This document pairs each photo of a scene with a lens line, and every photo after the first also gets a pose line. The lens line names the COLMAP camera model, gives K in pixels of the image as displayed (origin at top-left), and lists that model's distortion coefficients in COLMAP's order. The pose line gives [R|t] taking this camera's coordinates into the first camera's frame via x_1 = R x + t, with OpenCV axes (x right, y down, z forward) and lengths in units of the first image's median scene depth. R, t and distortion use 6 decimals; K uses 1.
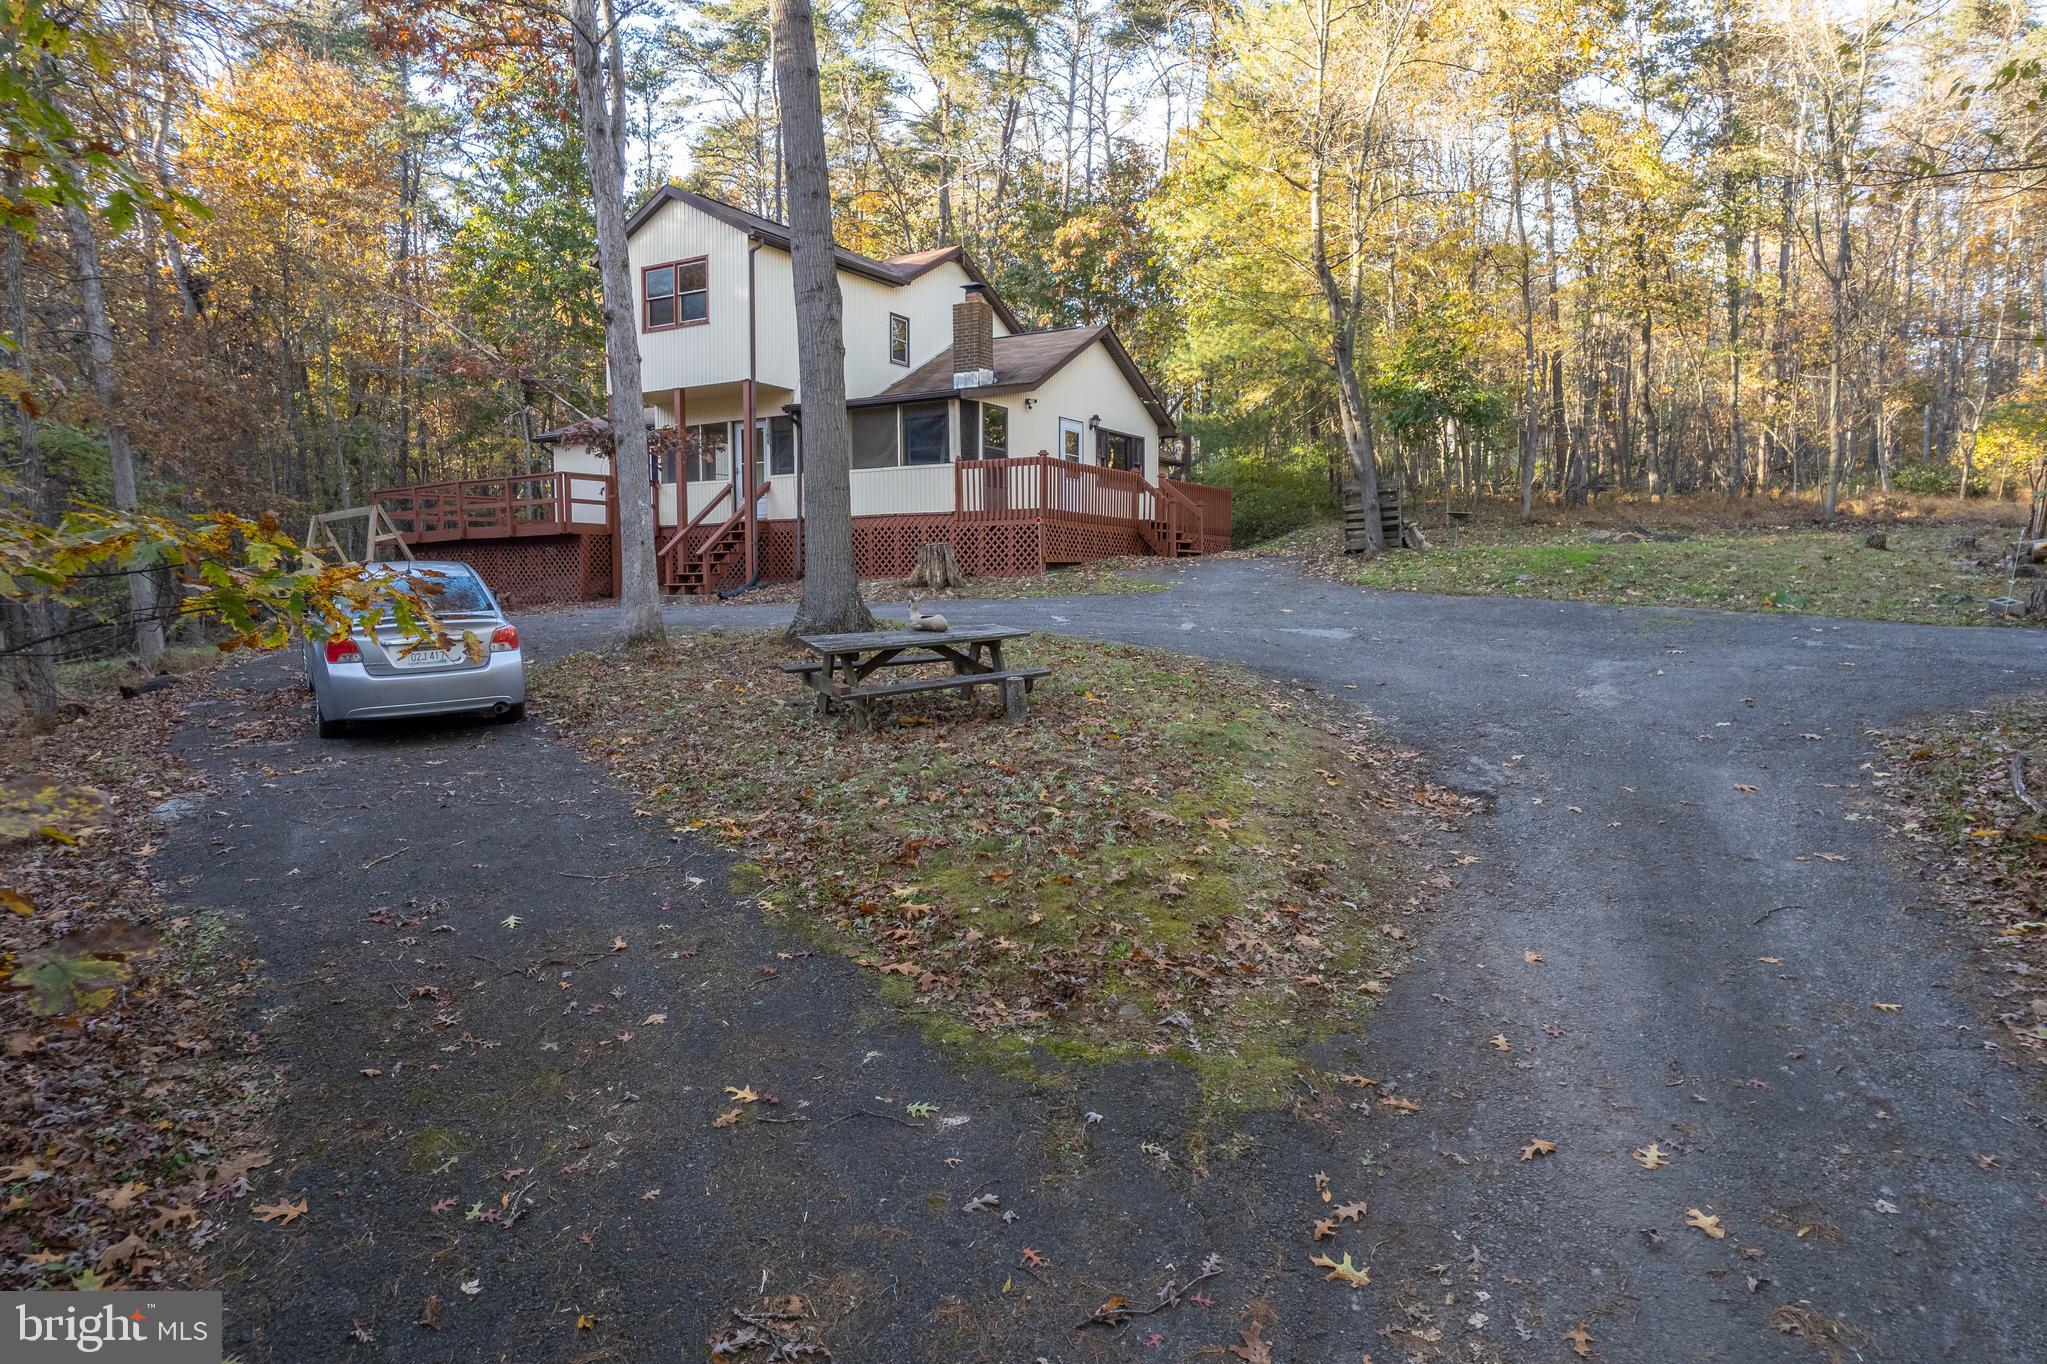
lens RADIAL K [[1304.1, 0, 1023.5], [0, 1304.1, 682.0], [0, 0, 1]] dist [-0.043933, -0.000212]
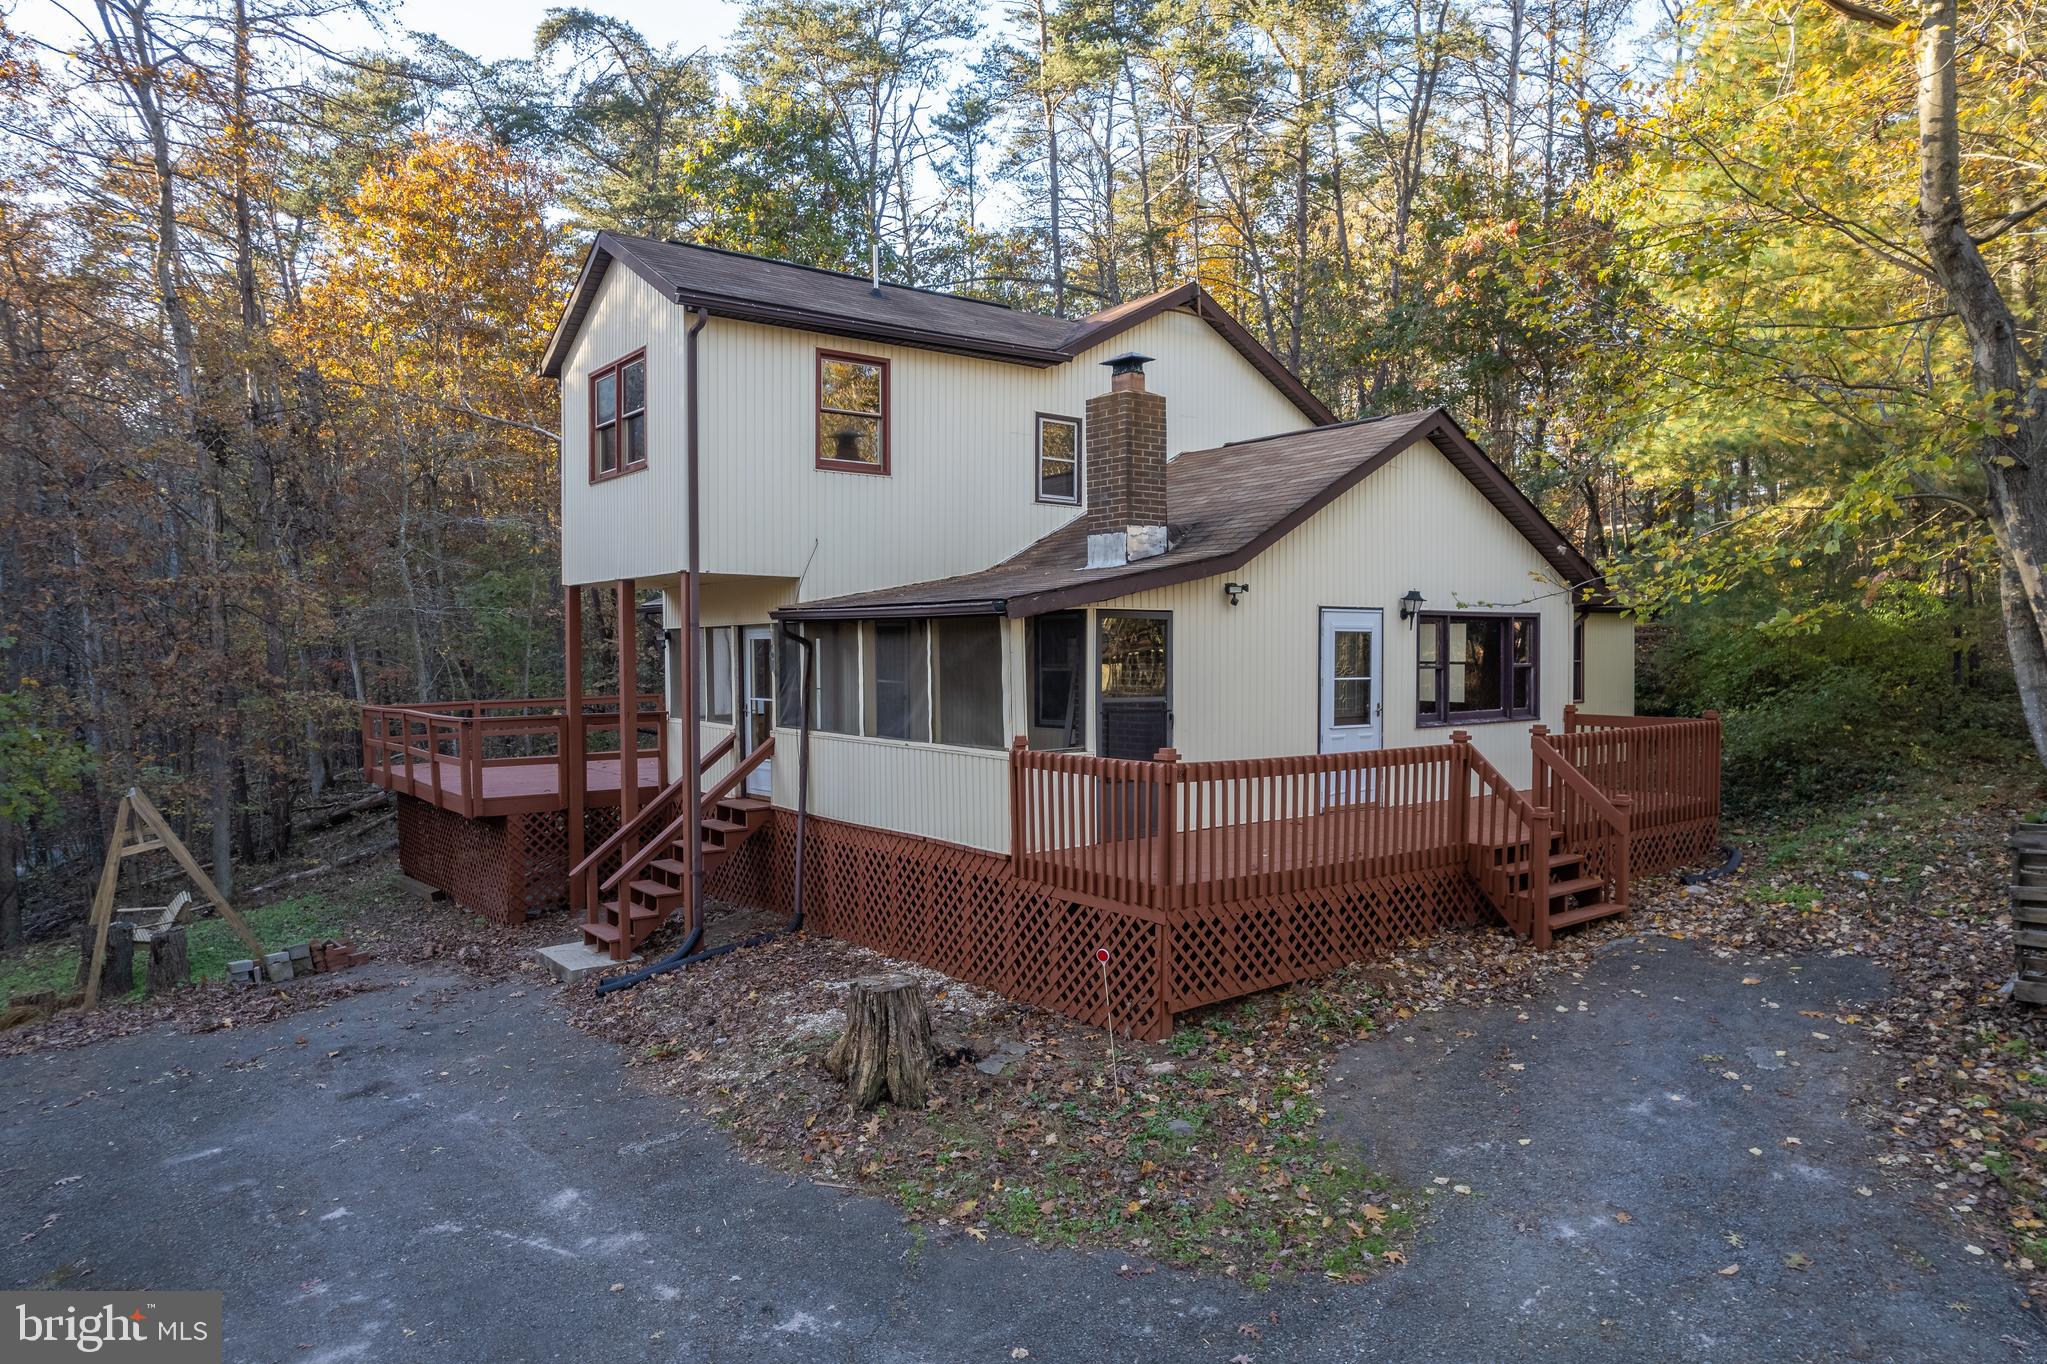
lens RADIAL K [[1313.3, 0, 1023.5], [0, 1313.3, 682.0], [0, 0, 1]] dist [-0.068886, 0.068378]
pose [[0.926048, 0.011590, -0.377228, 0.116887], [-0.025053, 0.999211, -0.030802, -0.164226], [0.376573, 0.037975, 0.925608, 0.521305]]
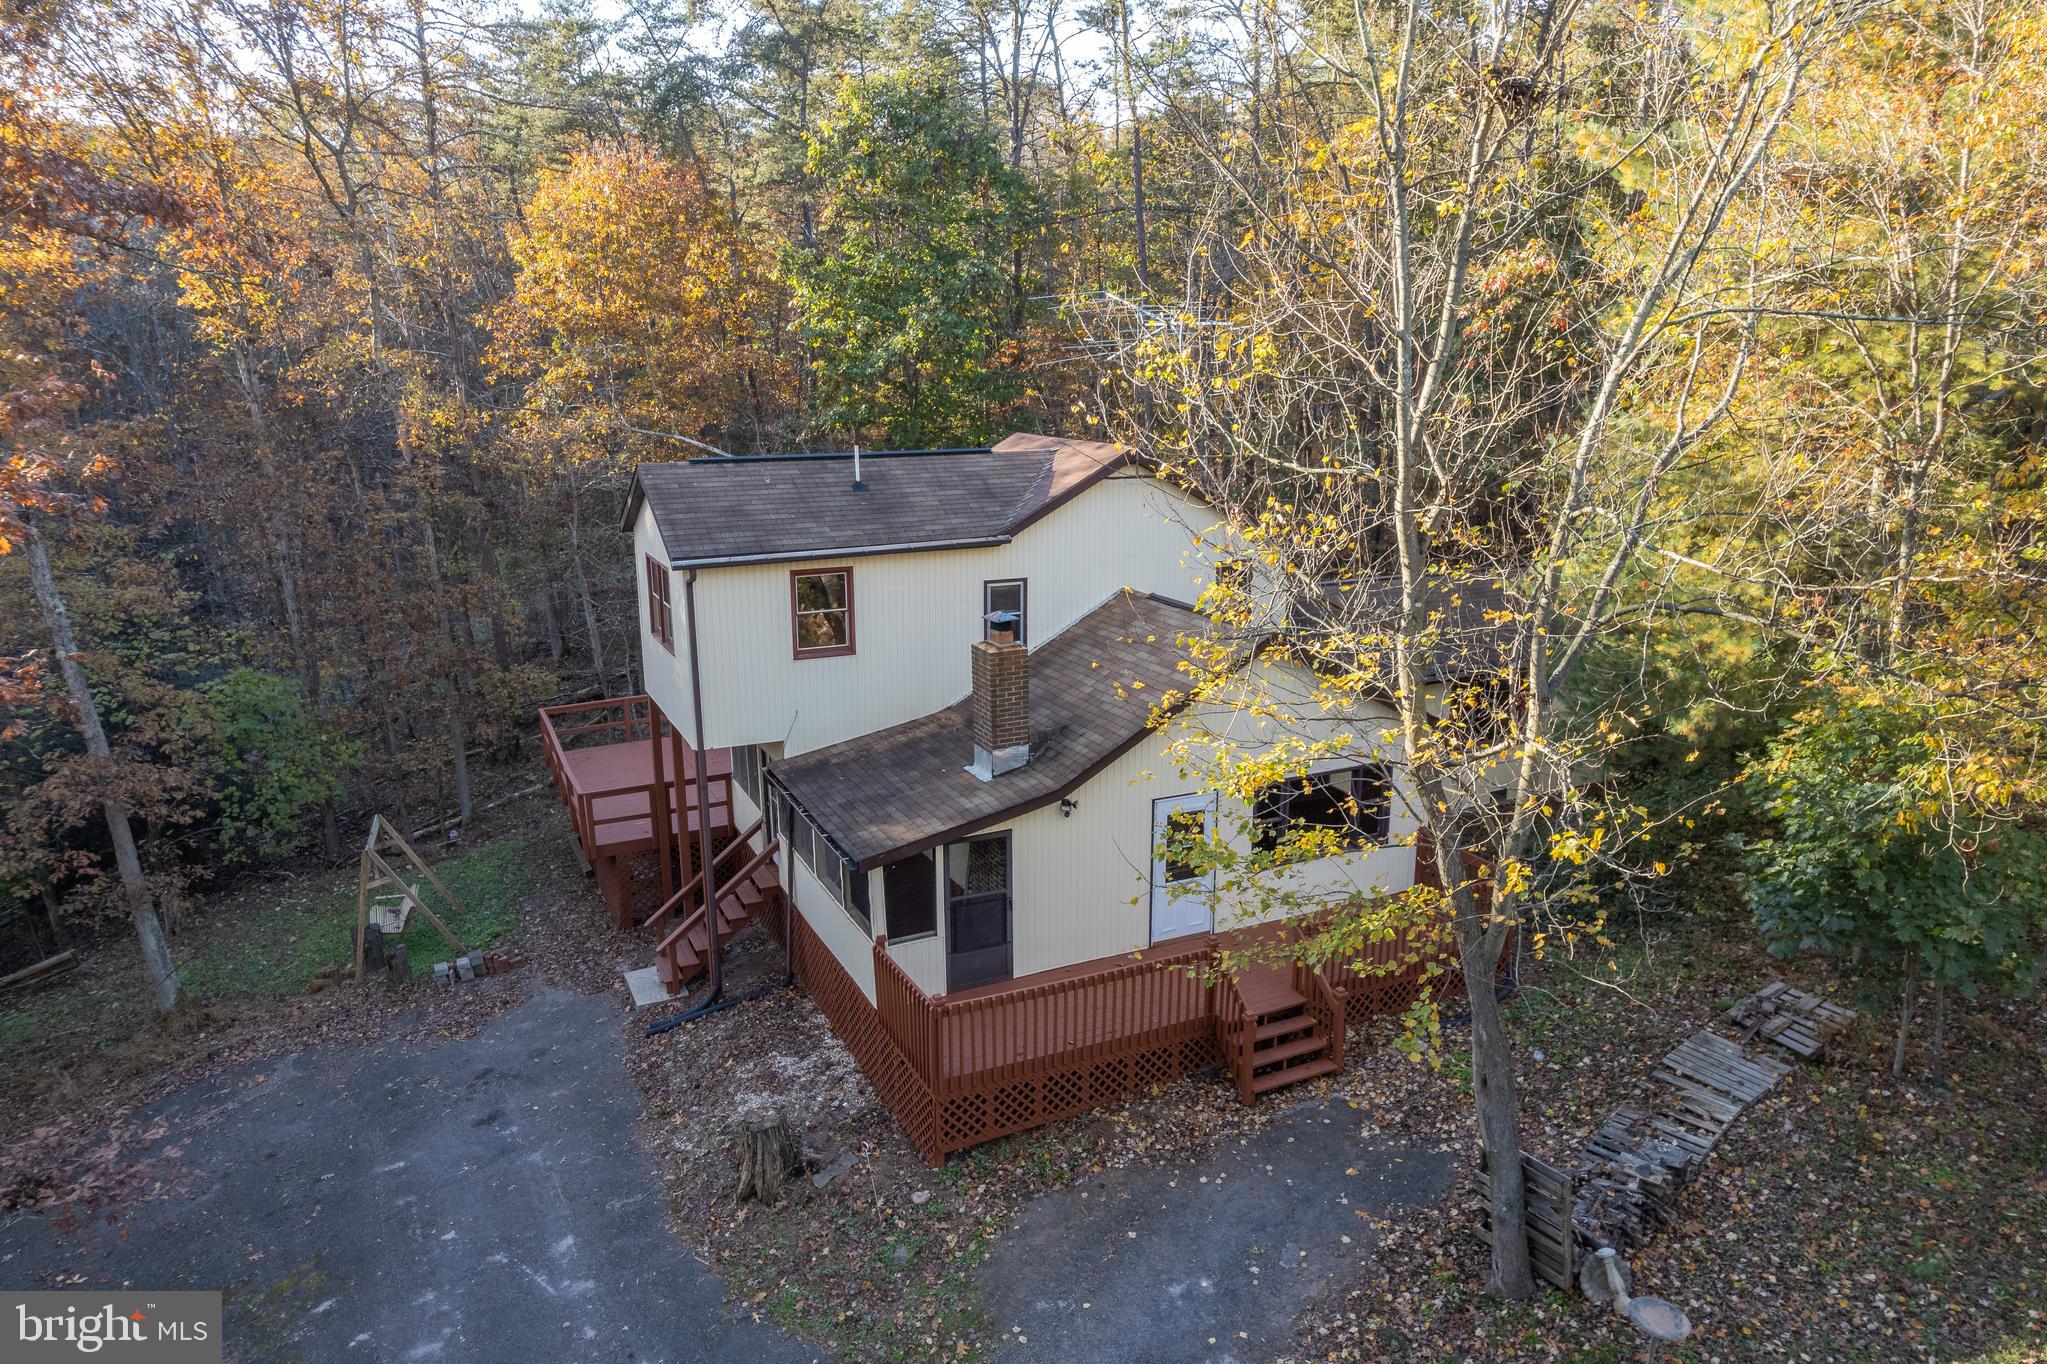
lens RADIAL K [[1323.9, 0, 1023.5], [0, 1323.9, 682.0], [0, 0, 1]] dist [-0.061415, 0.059633]
pose [[0.828802, 0.137294, -0.542437, 0.335159], [-0.034983, 0.980248, 0.194655, -0.403506], [0.558447, -0.142354, 0.817234, 0.460322]]
